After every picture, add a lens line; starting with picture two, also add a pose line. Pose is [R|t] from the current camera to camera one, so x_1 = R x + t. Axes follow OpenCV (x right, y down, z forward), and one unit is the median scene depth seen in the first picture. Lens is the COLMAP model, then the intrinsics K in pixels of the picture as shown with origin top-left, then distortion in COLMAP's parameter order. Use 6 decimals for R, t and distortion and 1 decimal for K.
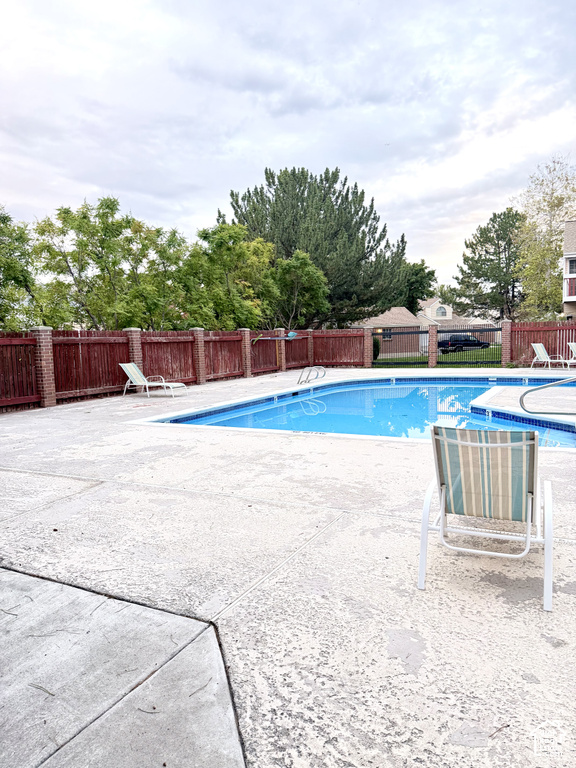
lens RADIAL K [[536.6, 0, 288.0], [0, 536.6, 384.0], [0, 0, 1]] dist [0.002203, -0.001555]
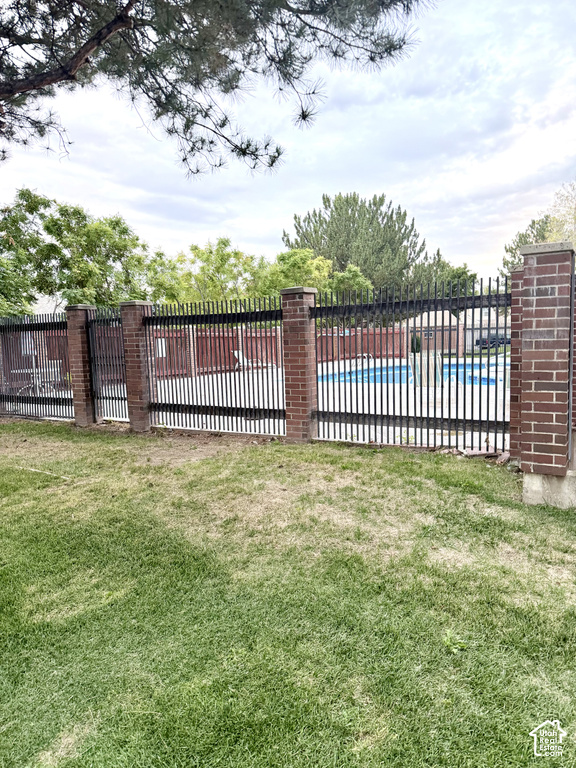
lens RADIAL K [[536.6, 0, 288.0], [0, 536.6, 384.0], [0, 0, 1]] dist [0.002203, -0.001555]
pose [[0.996661, 0.008541, -0.081201, -0.018743], [-0.008619, 0.999963, -0.000605, 0.022786], [0.081193, 0.001303, 0.996698, -0.202996]]
